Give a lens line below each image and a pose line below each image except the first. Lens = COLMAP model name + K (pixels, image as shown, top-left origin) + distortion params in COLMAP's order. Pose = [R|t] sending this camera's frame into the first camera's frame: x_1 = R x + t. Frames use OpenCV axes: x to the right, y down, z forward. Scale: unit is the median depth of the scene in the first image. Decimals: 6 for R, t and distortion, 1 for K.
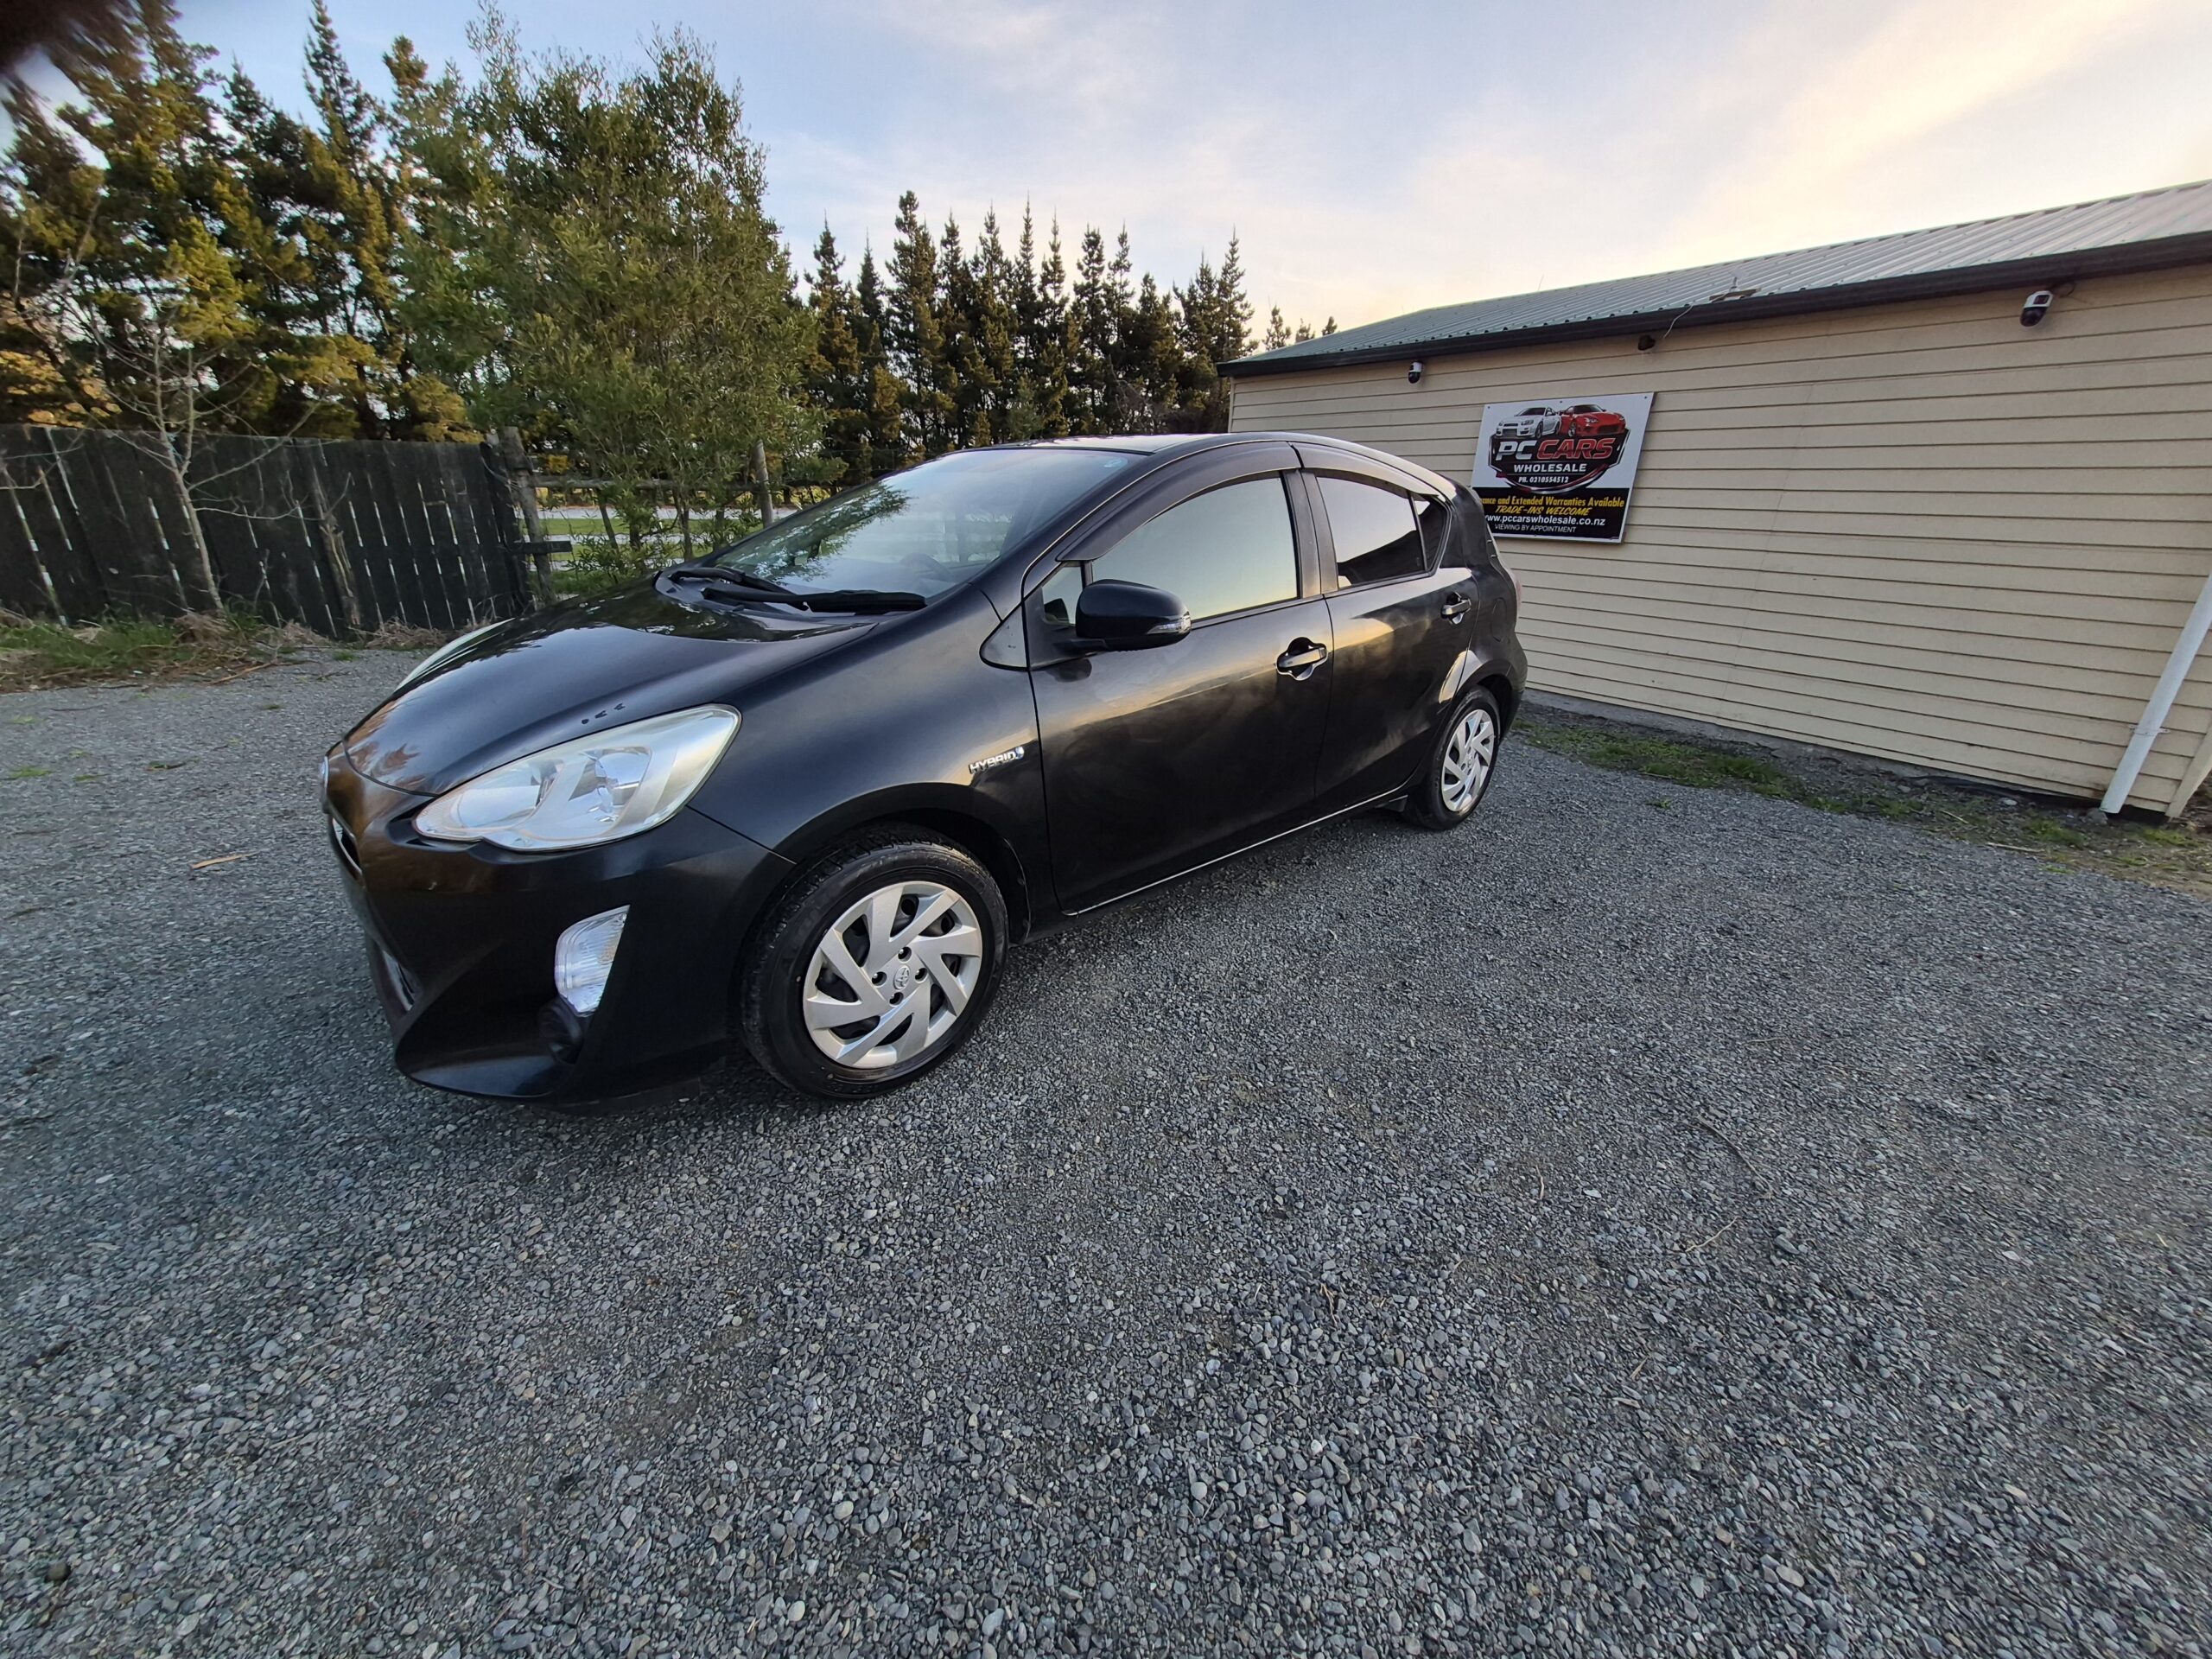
lens RADIAL K [[865.3, 0, 1111.4], [0, 865.3, 826.5], [0, 0, 1]] dist [-0.000511, 0.000919]
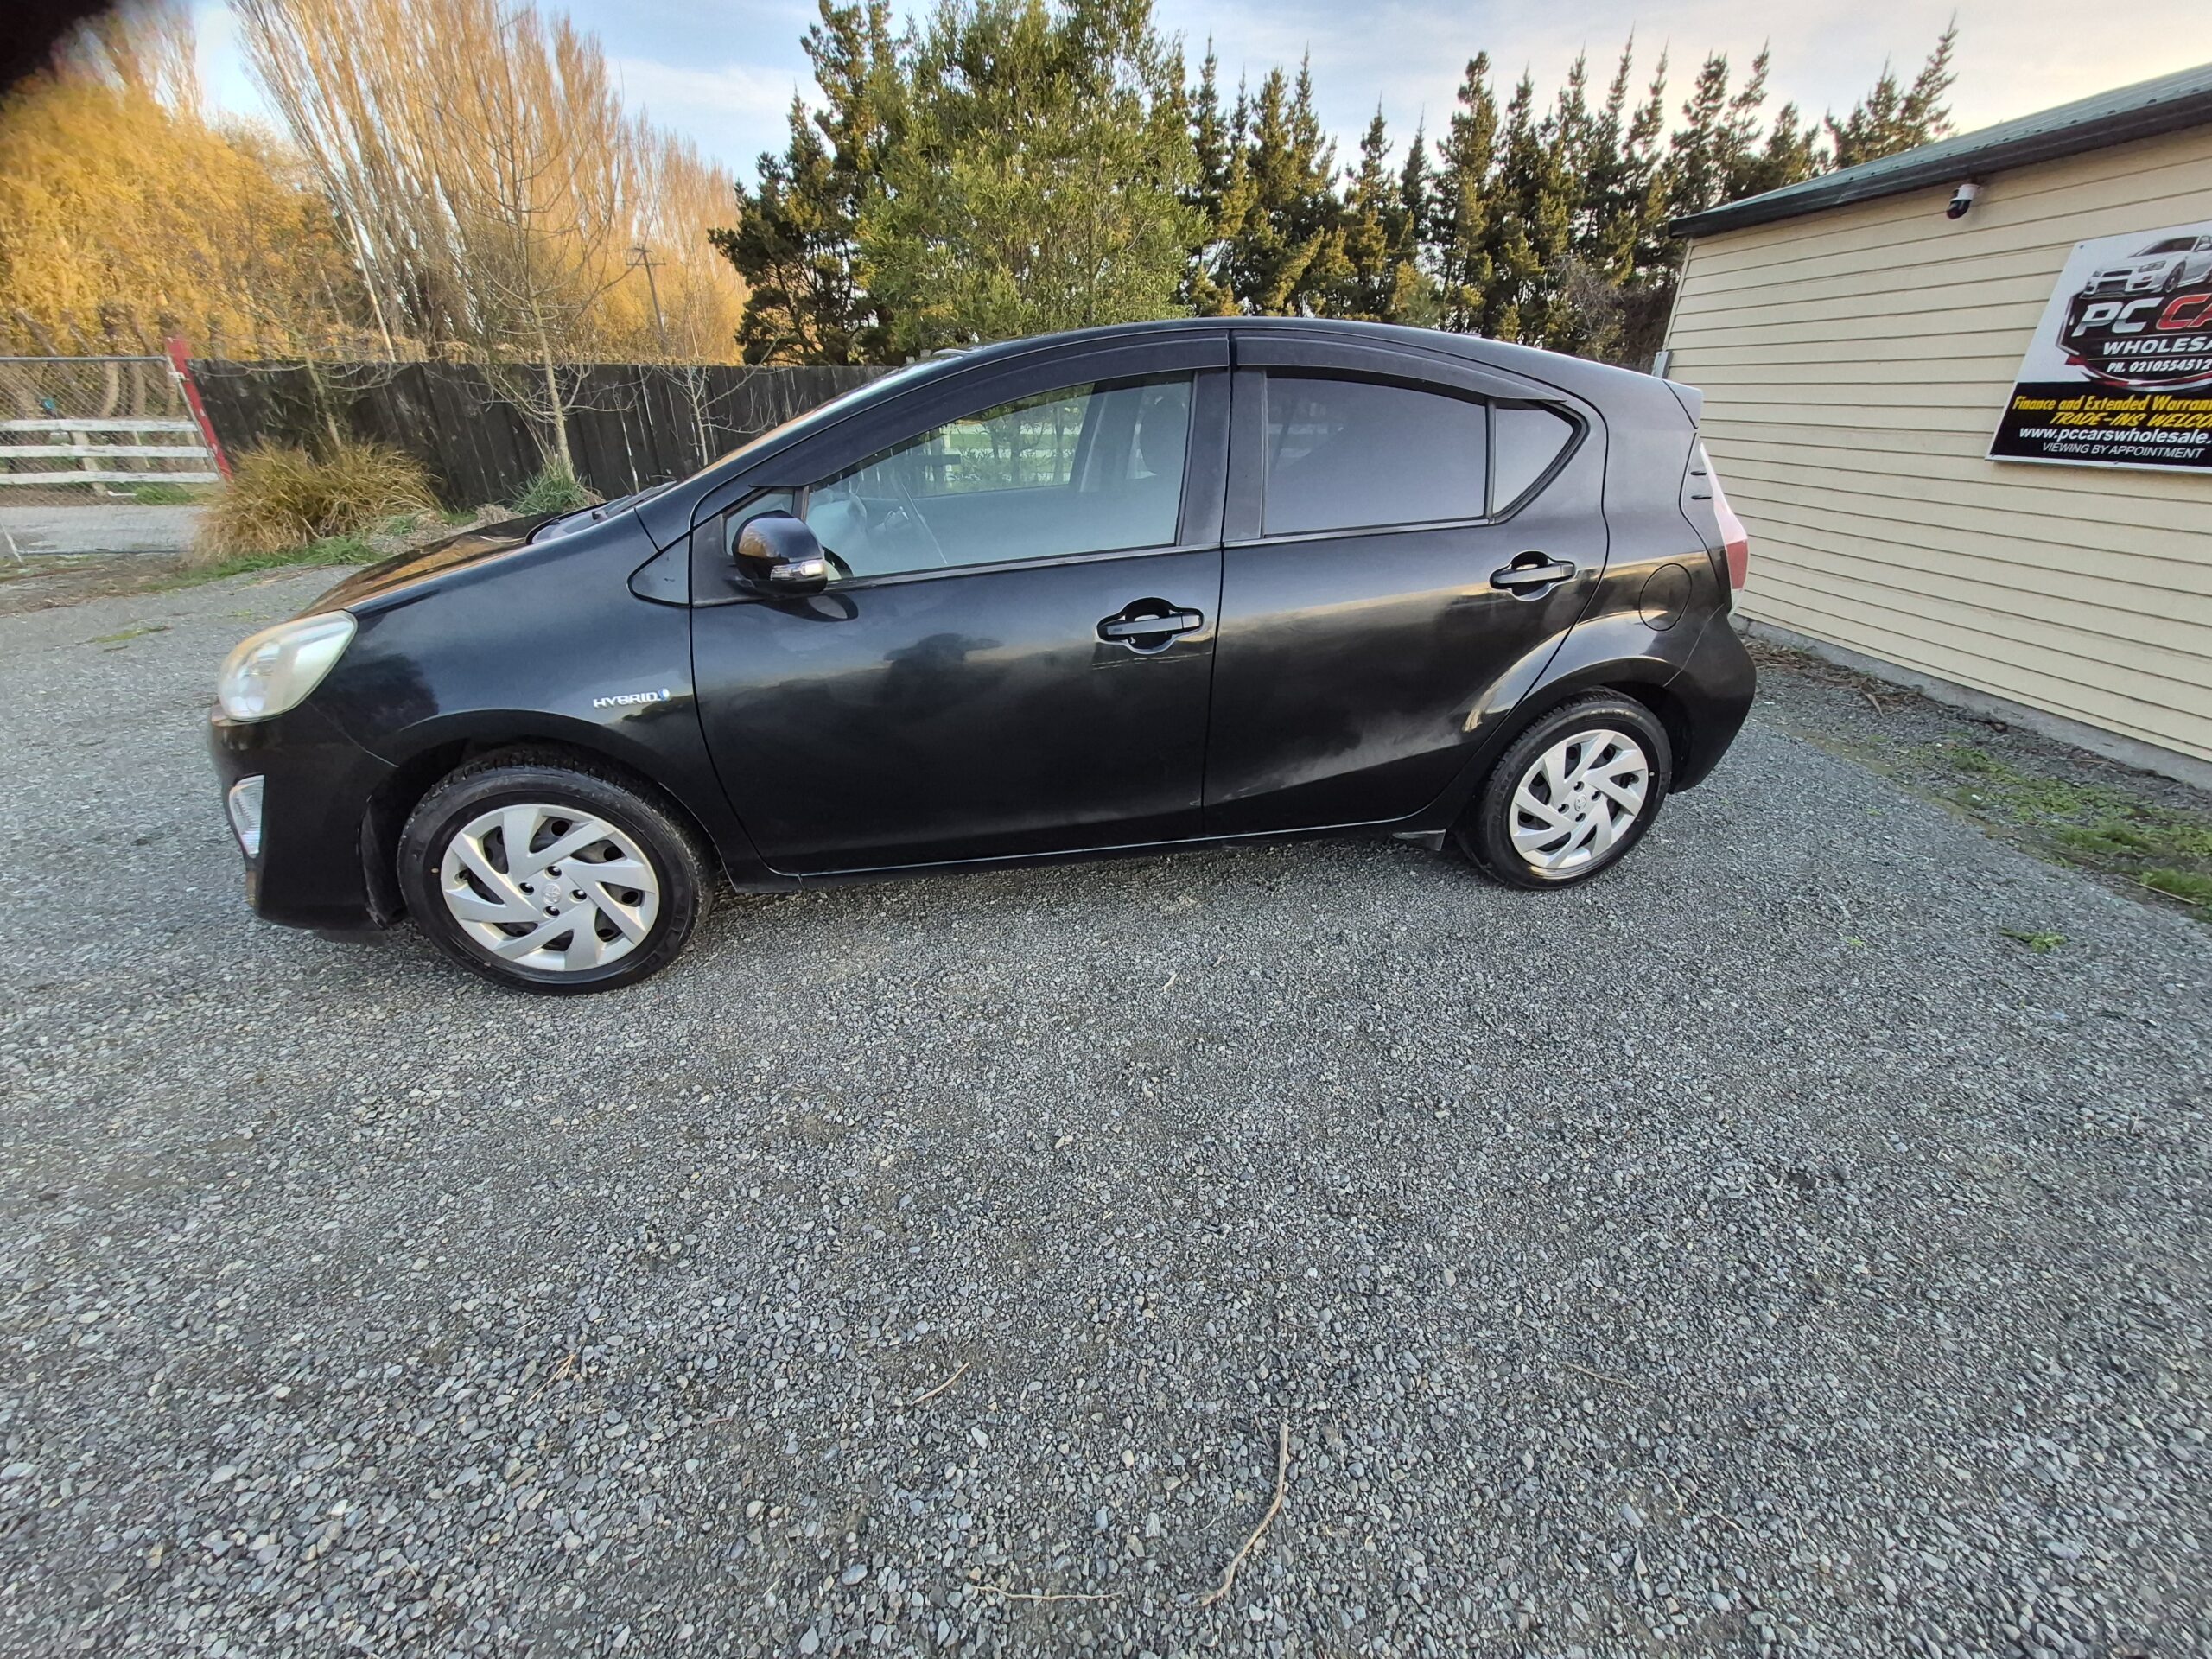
lens RADIAL K [[865.3, 0, 1106.8], [0, 865.3, 827.0], [0, 0, 1]] dist [-0.000511, 0.000919]
pose [[0.857234, 0.214340, -0.468196, 0.268050], [-0.173237, 0.976294, 0.129763, -0.051601], [0.484911, -0.030128, 0.874045, 0.139827]]
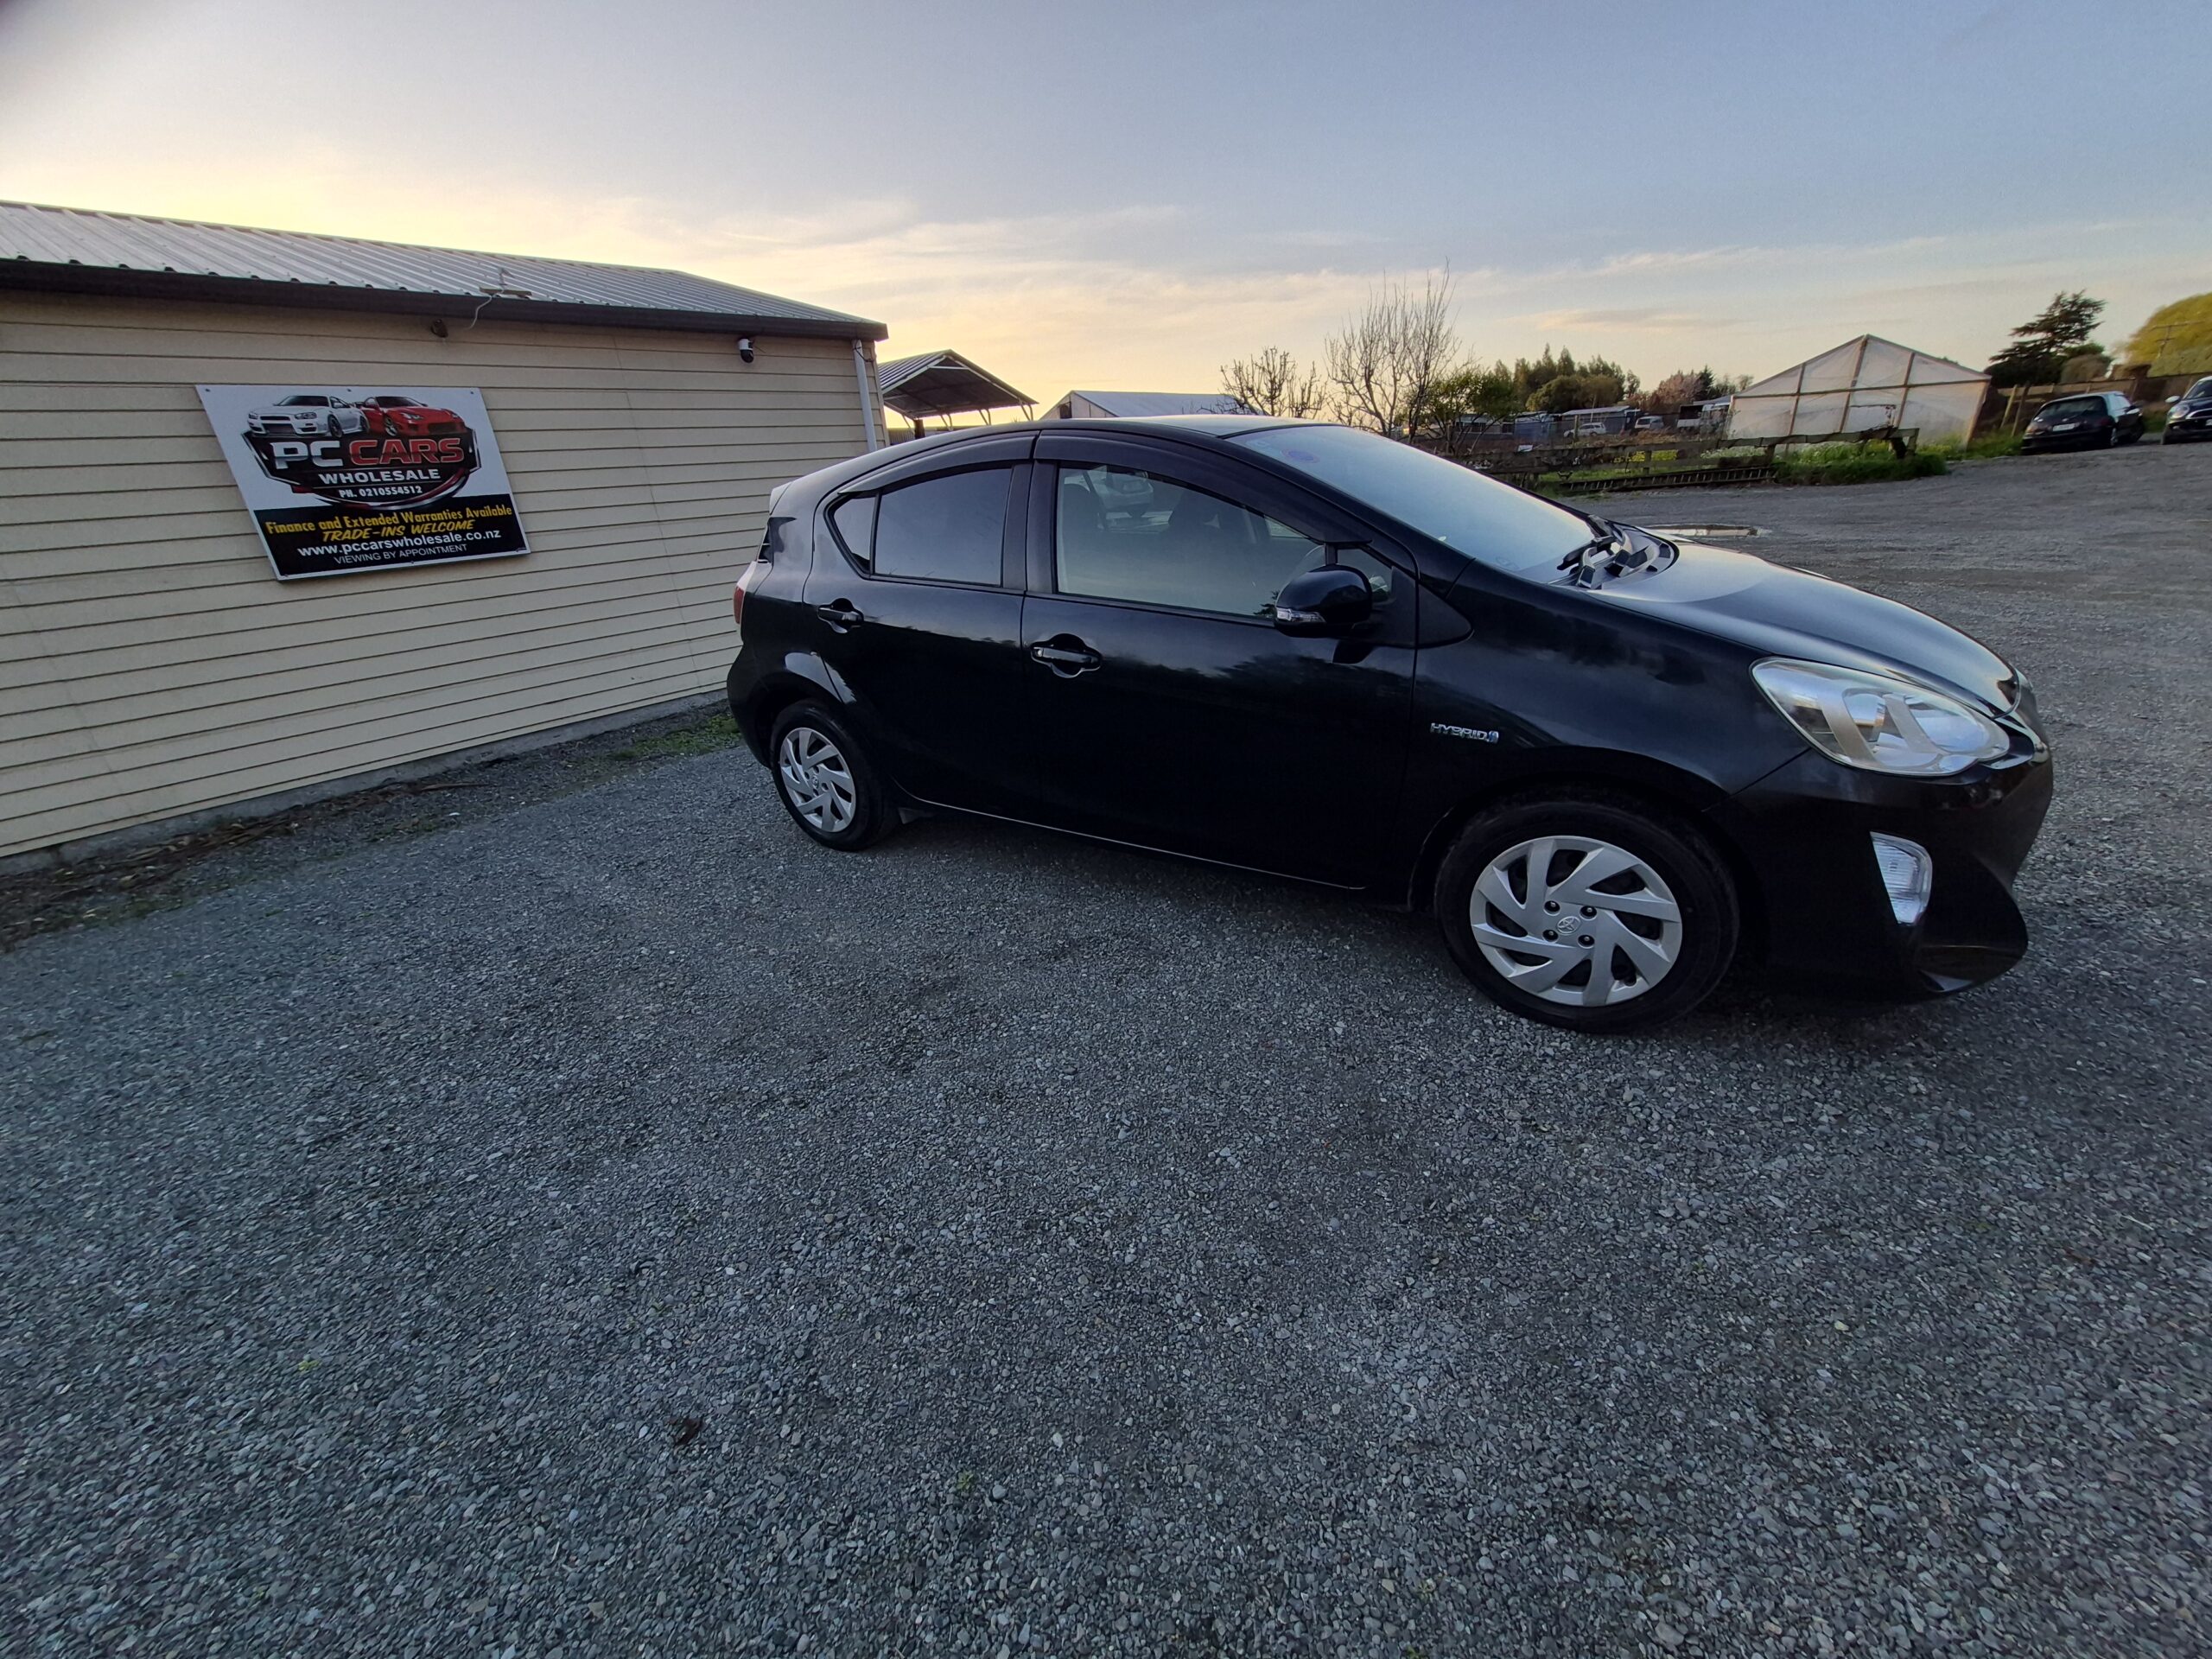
lens RADIAL K [[865.3, 0, 1118.1], [0, 865.3, 836.3], [0, 0, 1]] dist [-0.000511, 0.000919]
pose [[-0.256440, -0.385249, 0.886466, -0.557717], [0.408355, 0.788082, 0.460623, -0.290912], [-0.876062, 0.480115, -0.044777, 0.717580]]
